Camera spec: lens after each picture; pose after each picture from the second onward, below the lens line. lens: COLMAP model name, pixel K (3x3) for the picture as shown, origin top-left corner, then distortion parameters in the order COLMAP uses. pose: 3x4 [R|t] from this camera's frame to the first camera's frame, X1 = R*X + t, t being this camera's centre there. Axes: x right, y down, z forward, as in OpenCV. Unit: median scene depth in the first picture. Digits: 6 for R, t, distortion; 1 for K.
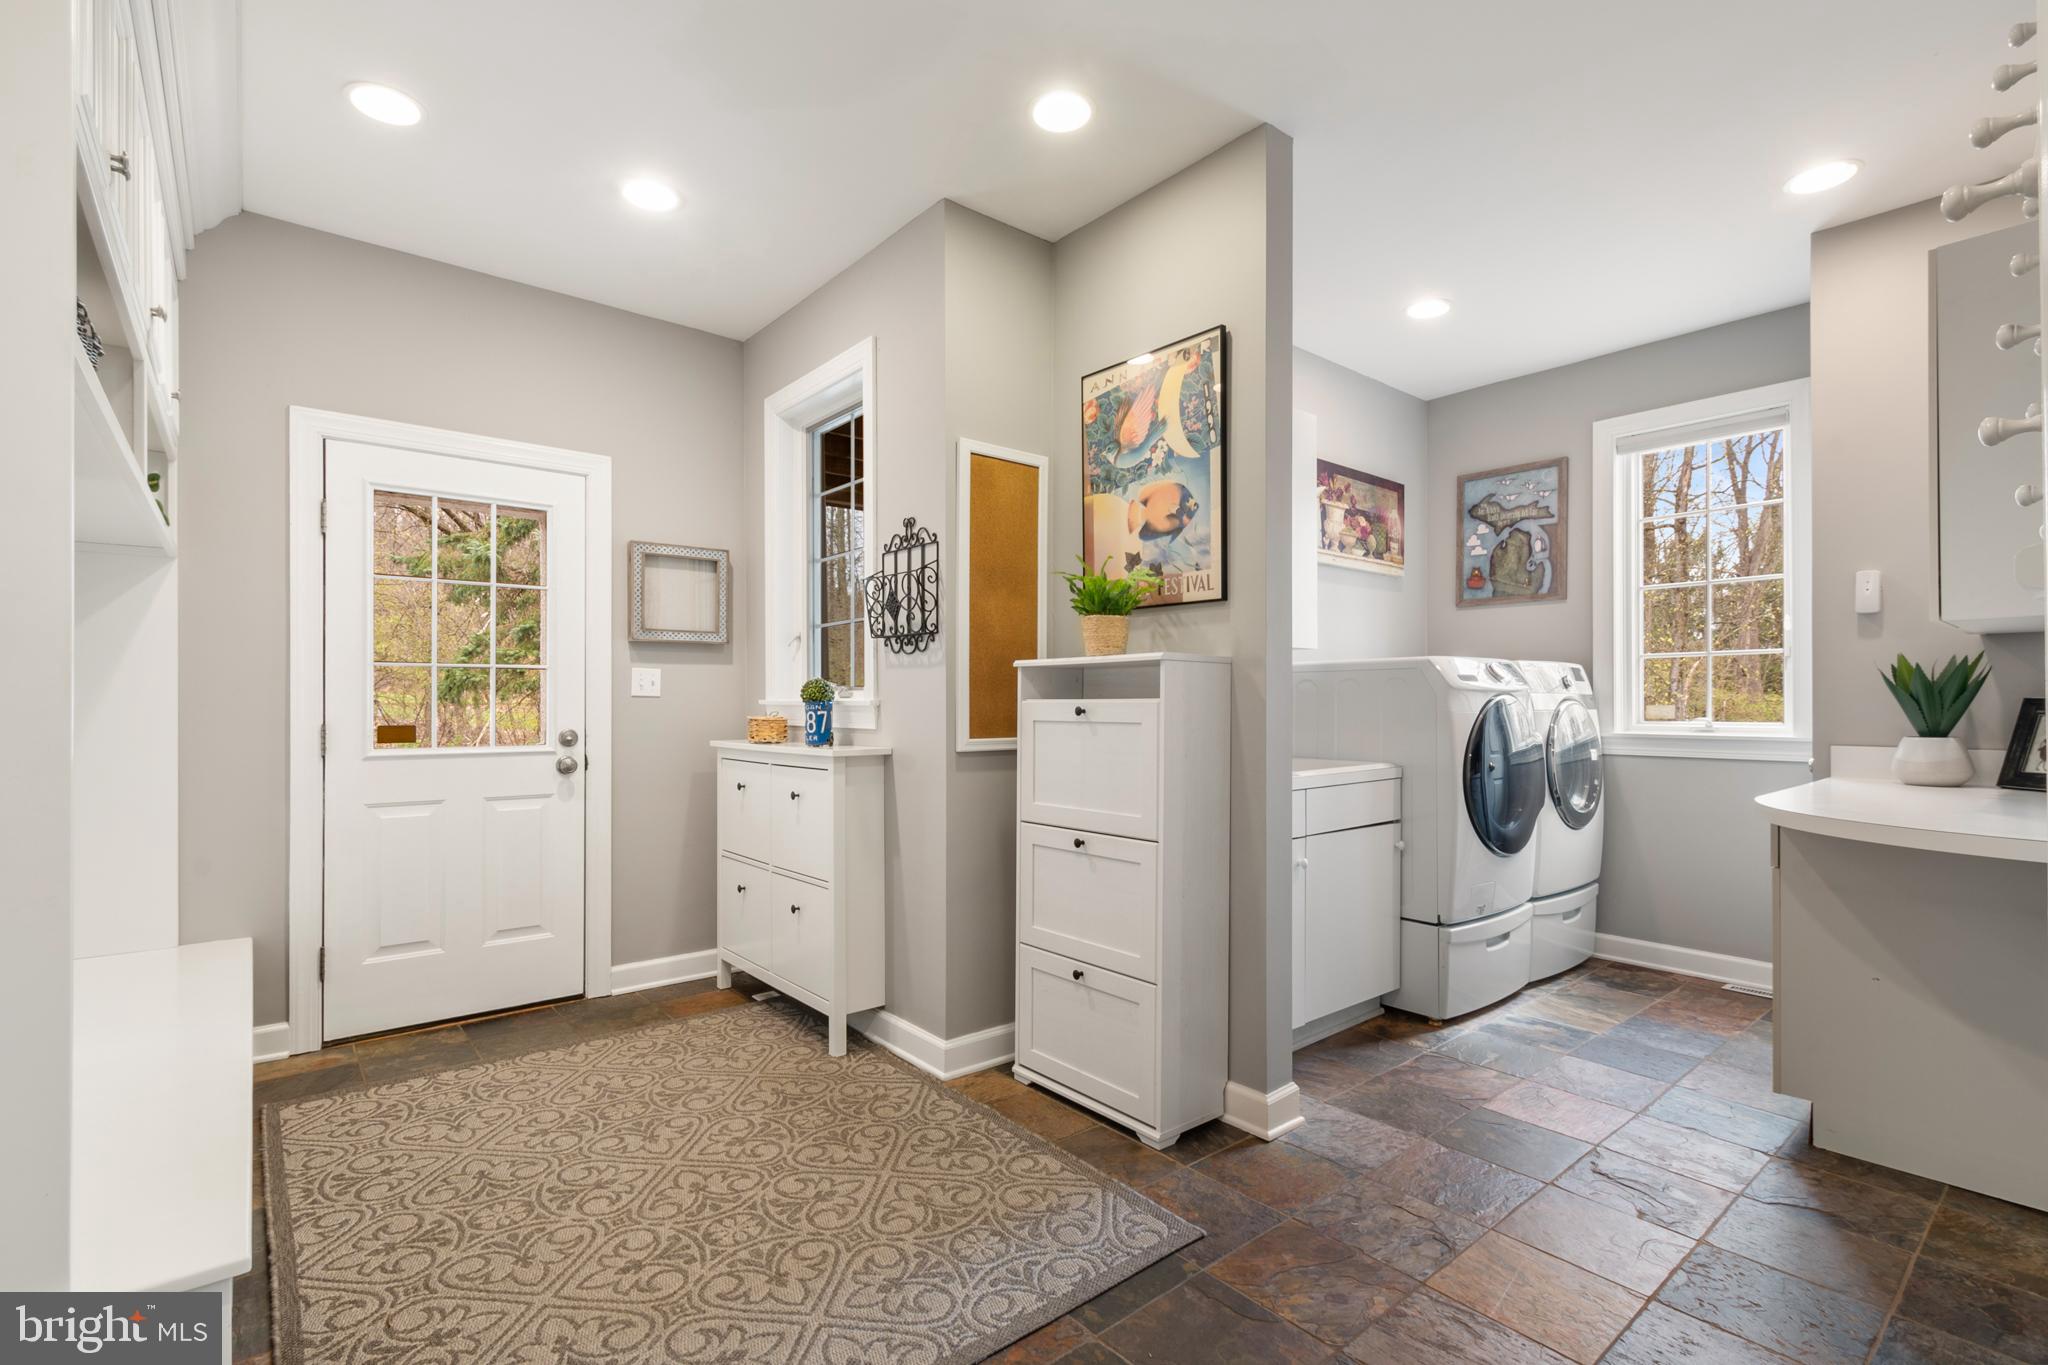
lens RADIAL K [[918.7, 0, 1037.3], [0, 918.7, 663.3], [0, 0, 1]] dist [0.003926, 0.000038]
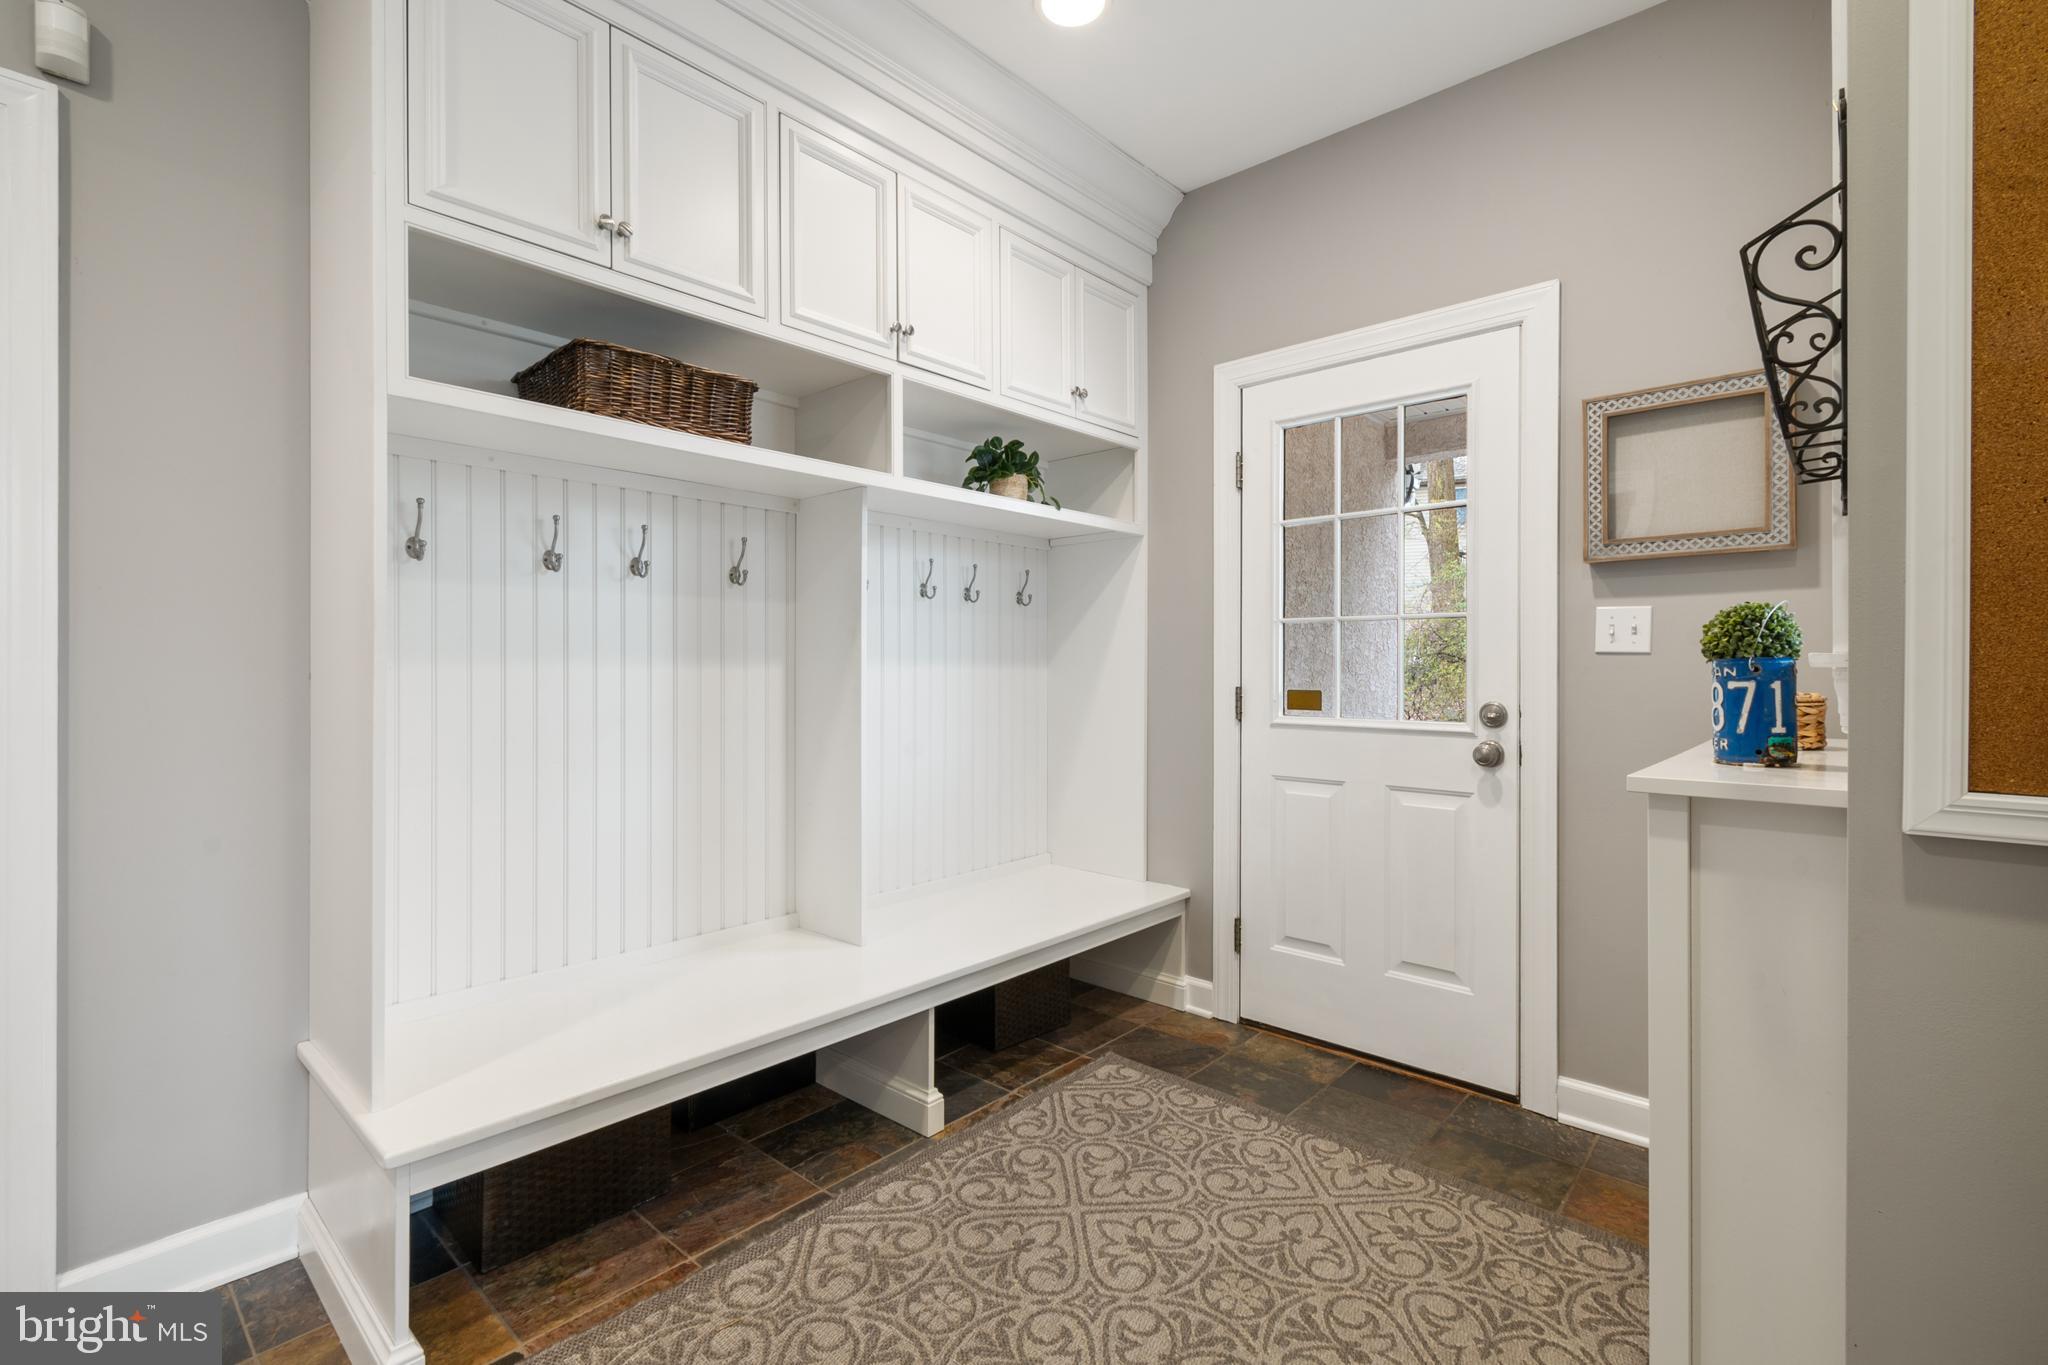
lens RADIAL K [[918.7, 0, 1037.3], [0, 918.7, 663.3], [0, 0, 1]] dist [0.003926, 0.000038]
pose [[0.139387, -0.003778, -0.990231, 0.136174], [0.040352, 0.999184, 0.001868, 0.030532], [0.989416, -0.040218, 0.139425, 0.629187]]
